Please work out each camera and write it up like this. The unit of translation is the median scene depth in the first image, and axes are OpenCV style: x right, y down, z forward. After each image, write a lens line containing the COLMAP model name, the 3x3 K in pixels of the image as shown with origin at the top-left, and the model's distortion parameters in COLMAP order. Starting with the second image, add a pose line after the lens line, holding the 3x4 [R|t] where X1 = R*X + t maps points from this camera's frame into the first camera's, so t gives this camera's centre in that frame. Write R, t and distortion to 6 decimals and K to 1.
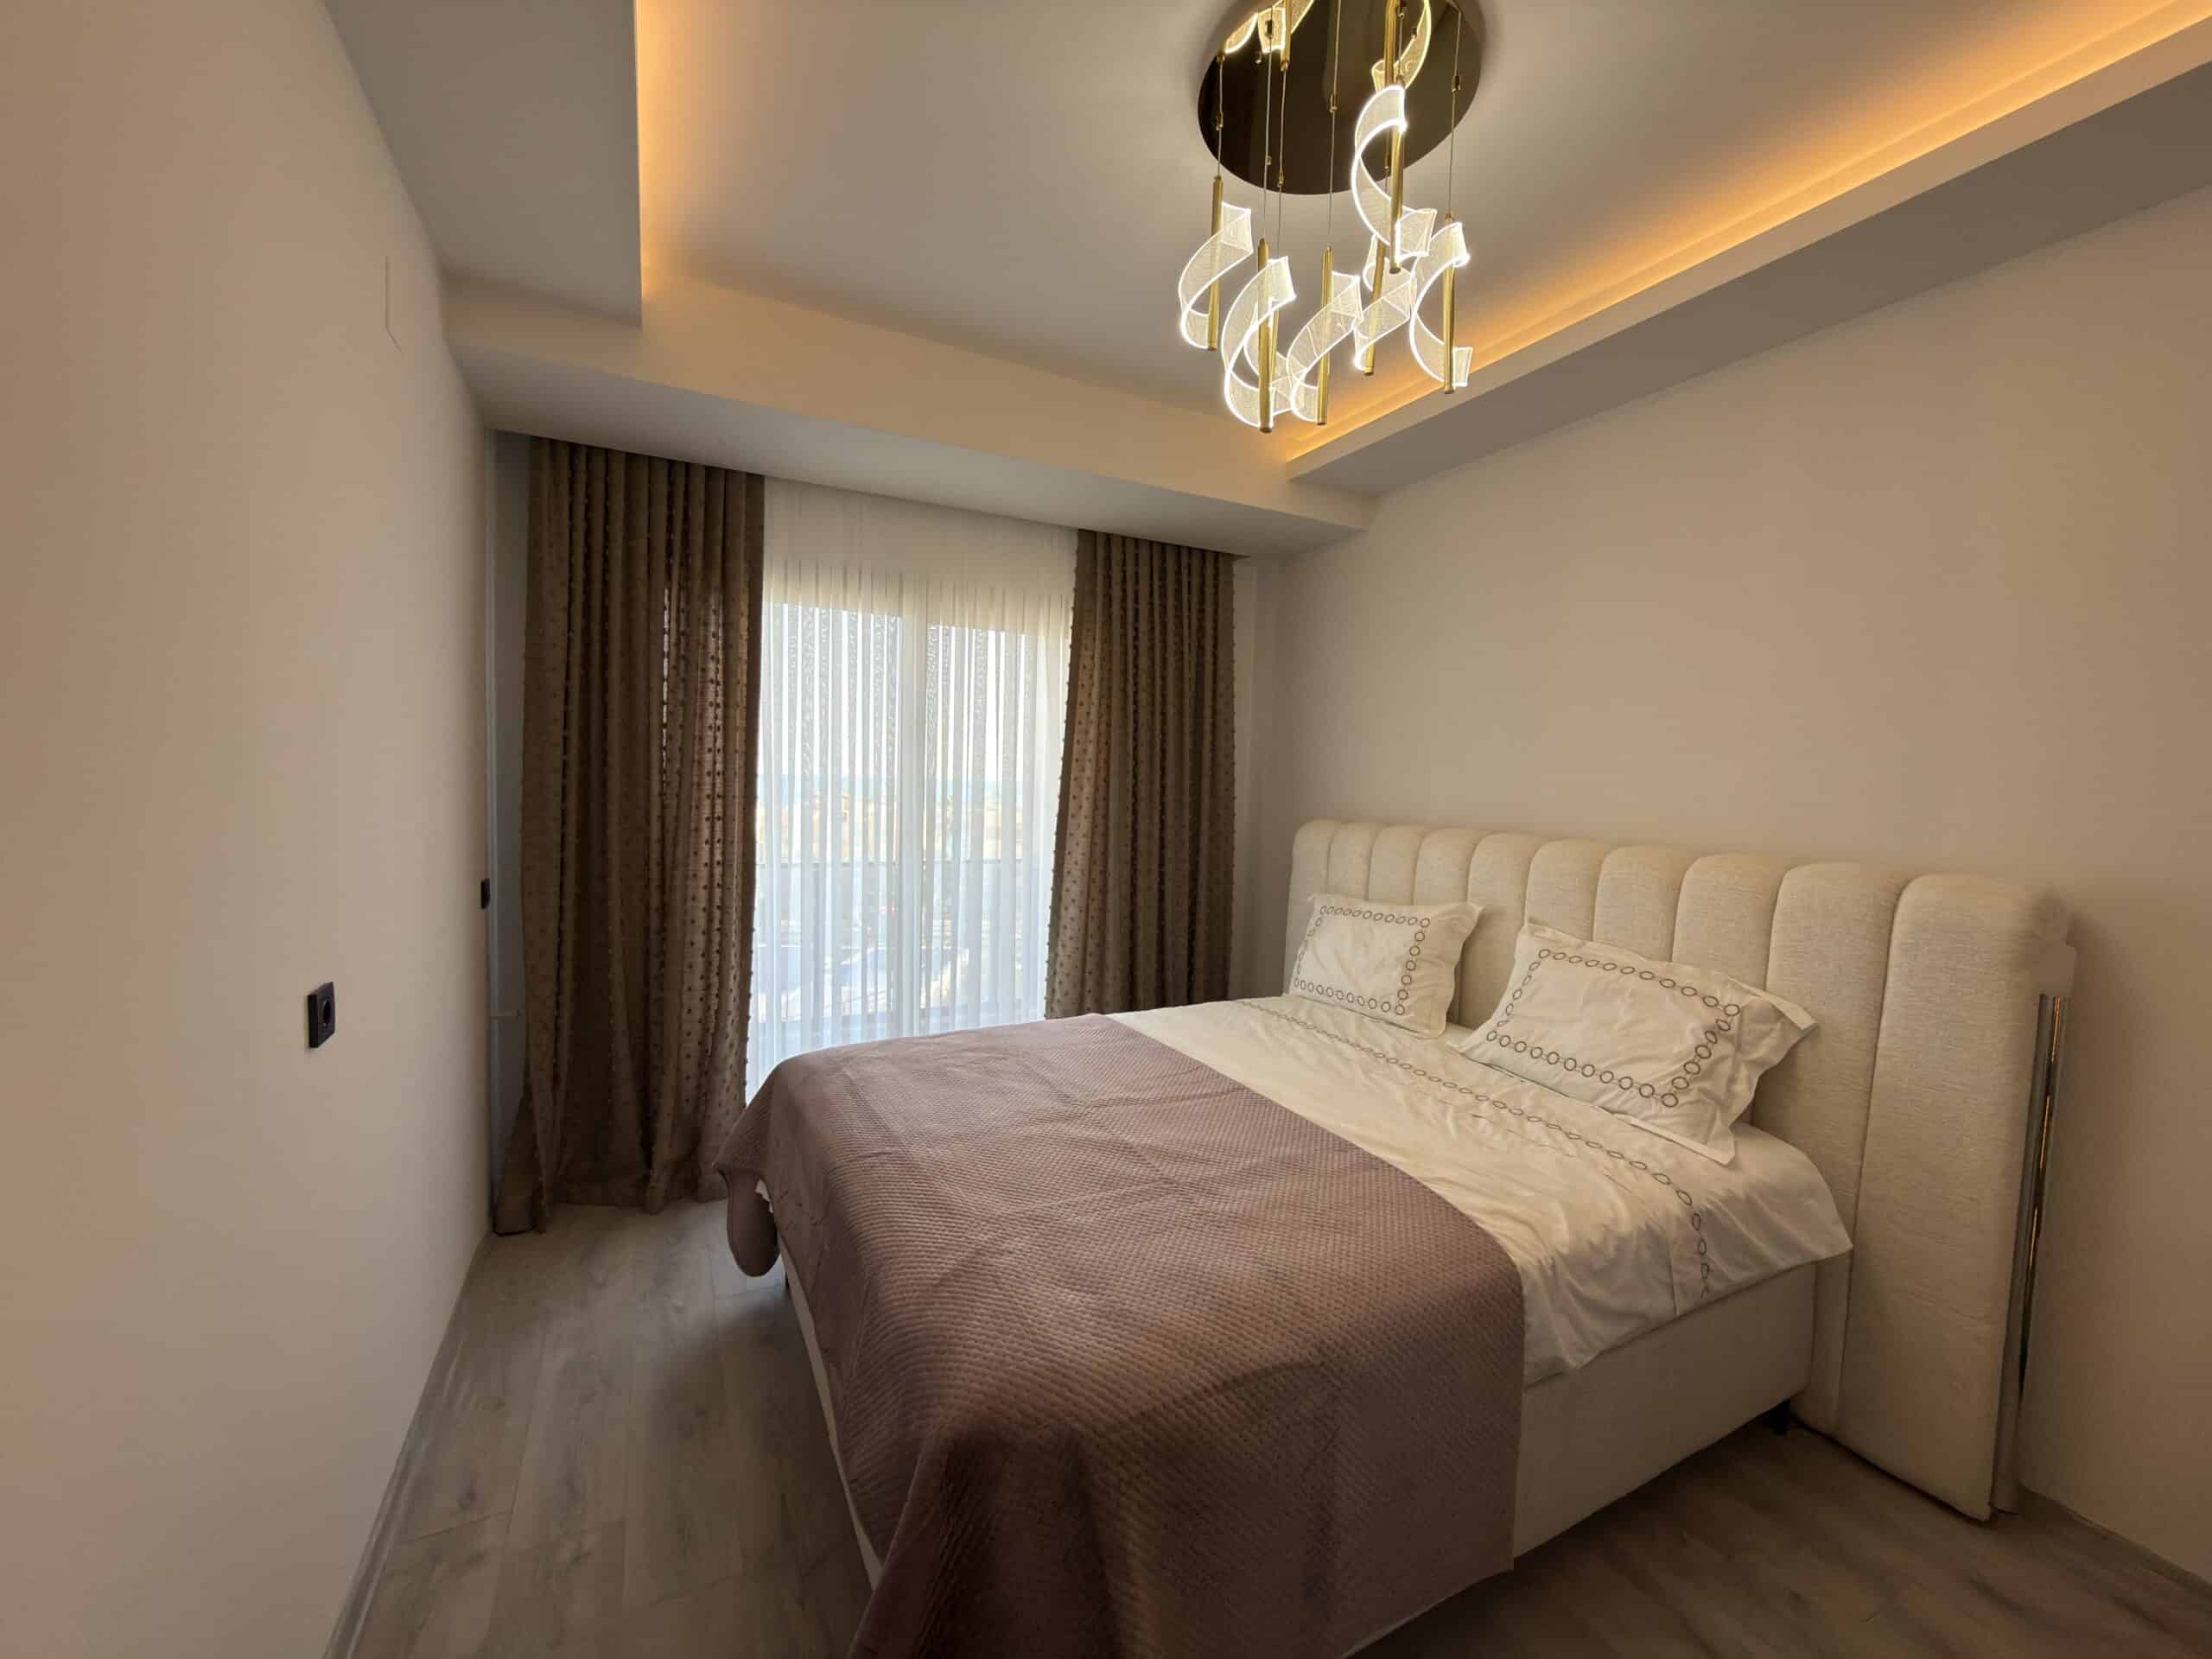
lens RADIAL K [[873.6, 0, 1113.5], [0, 873.6, 836.0], [0, 0, 1]] dist [0.000169, -0.000410]
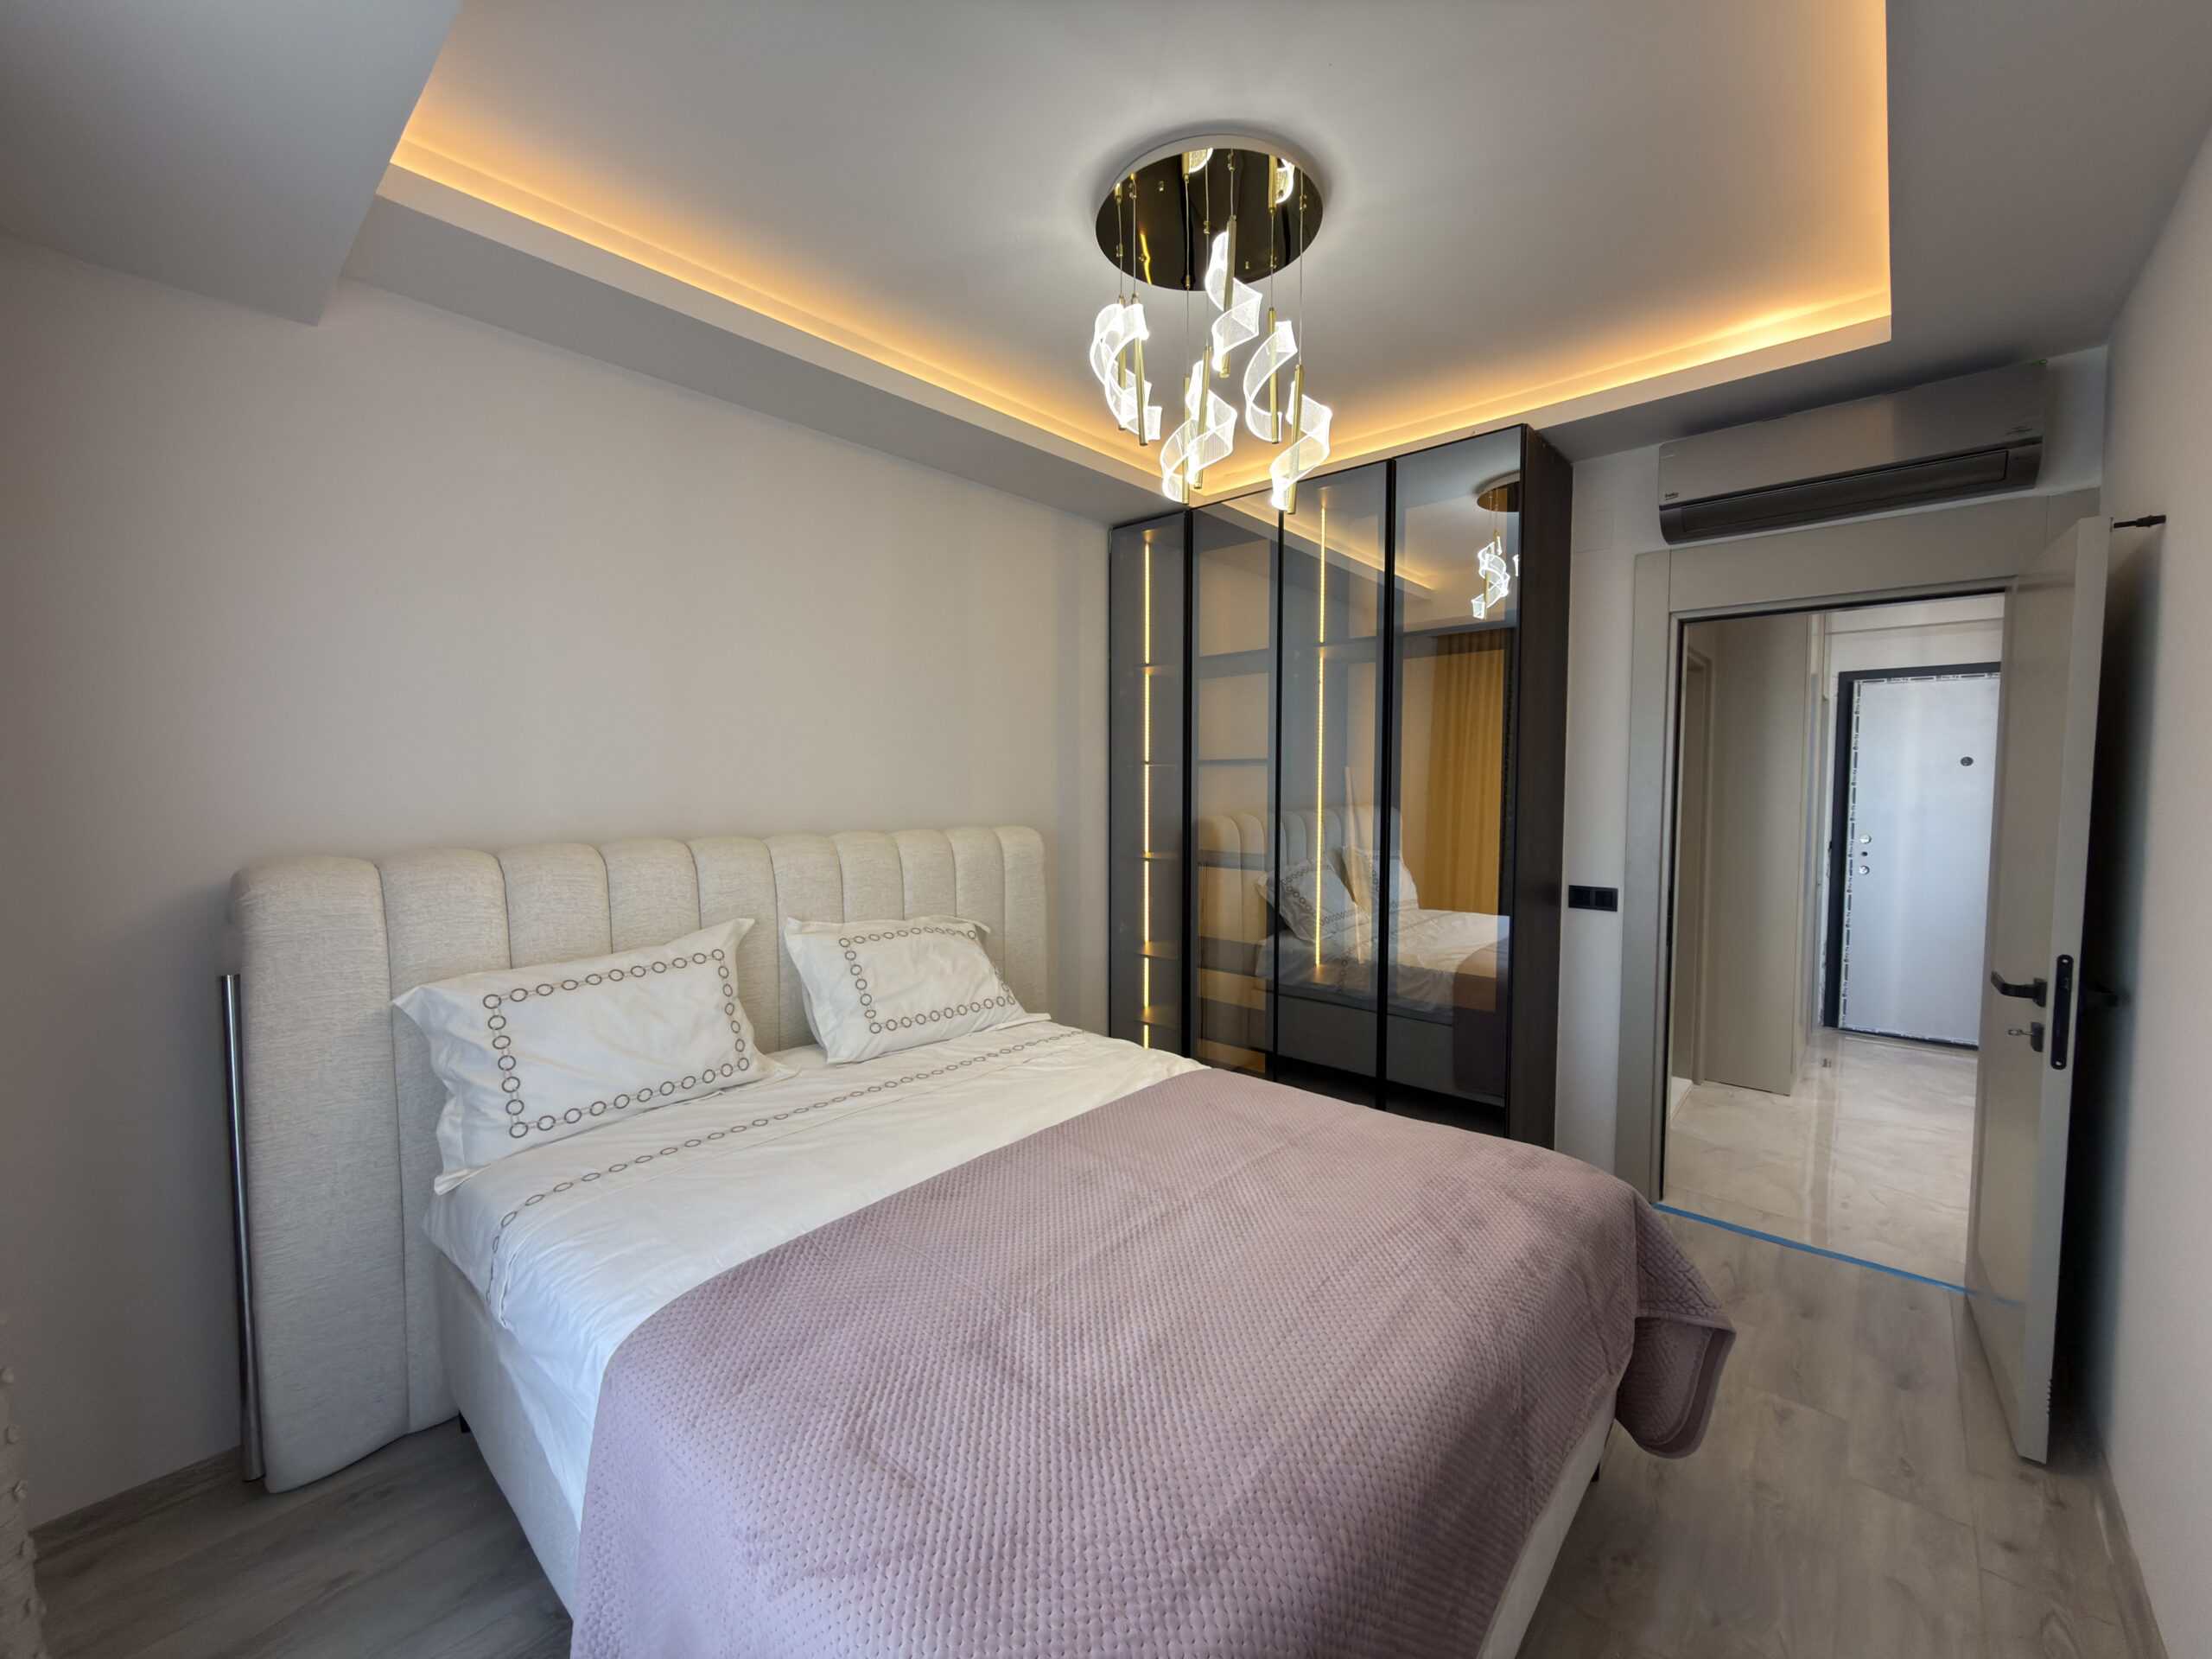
lens RADIAL K [[873.6, 0, 1114.6], [0, 873.6, 821.1], [0, 0, 1]] dist [0.000169, -0.000410]
pose [[-0.365893, -0.068359, 0.928143, -0.616373], [0.043022, 0.994990, 0.090243, -0.094605], [-0.929662, 0.072949, -0.361118, 1.114277]]
